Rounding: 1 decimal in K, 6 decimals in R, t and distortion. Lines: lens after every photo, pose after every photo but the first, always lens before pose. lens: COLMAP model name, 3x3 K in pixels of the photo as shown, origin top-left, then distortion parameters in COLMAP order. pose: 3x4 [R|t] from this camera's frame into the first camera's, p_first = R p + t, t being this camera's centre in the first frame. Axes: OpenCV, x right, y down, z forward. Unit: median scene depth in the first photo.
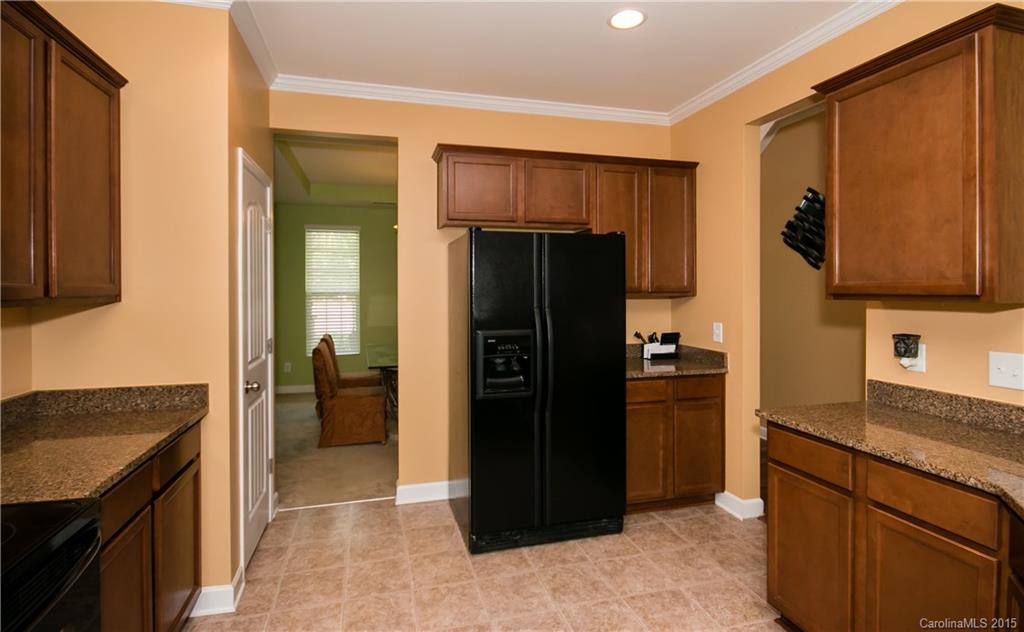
lens RADIAL K [[495.7, 0, 511.0], [0, 495.7, 290.6], [0, 0, 1]] dist [0.000474, -0.000204]
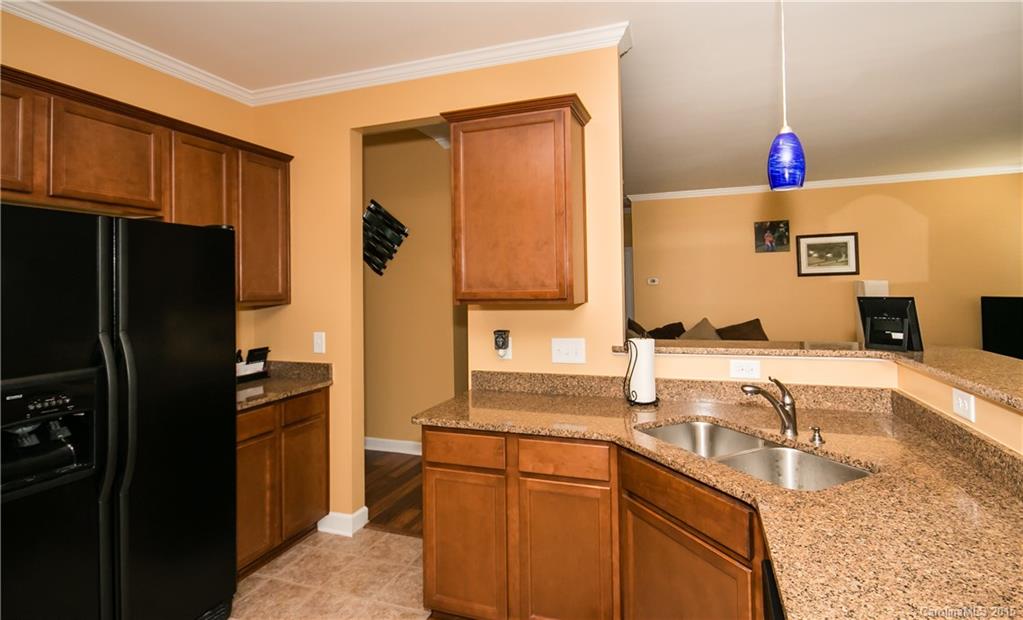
lens RADIAL K [[501.4, 0, 516.9], [0, 501.4, 275.5], [0, 0, 1]] dist [0.003871, 0.000794]
pose [[0.577998, 0.012182, 0.815947, -0.151008], [0.016892, 0.999496, -0.026888, -0.010988], [-0.815863, 0.029325, 0.577501, 0.164637]]
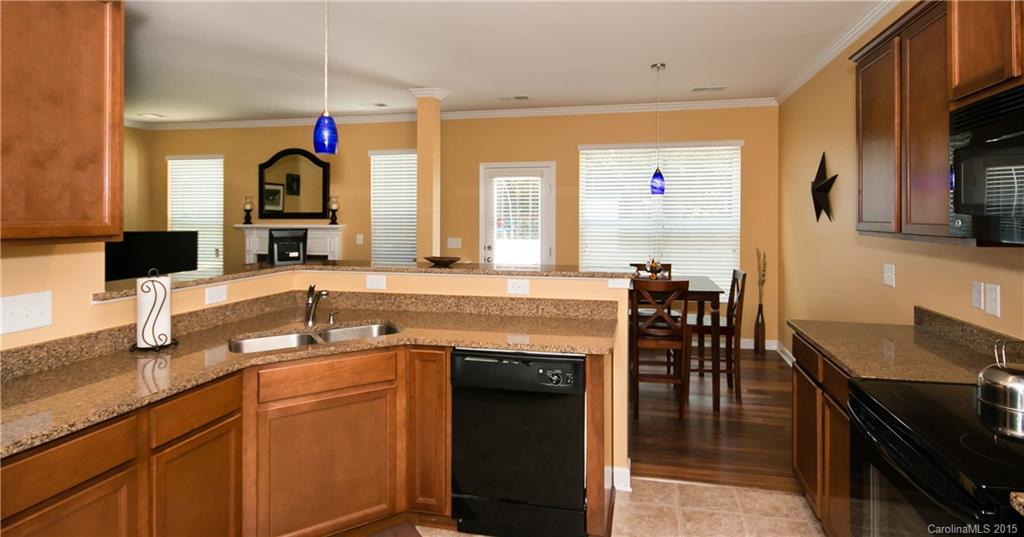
lens RADIAL K [[513.9, 0, 539.0], [0, 513.9, 211.7], [0, 0, 1]] dist [0.001215, 0.000062]
pose [[-0.884181, 0.005952, 0.467106, -0.224387], [0.002707, 0.999967, -0.007618, -0.016601], [-0.467136, -0.005471, -0.884169, 0.856003]]
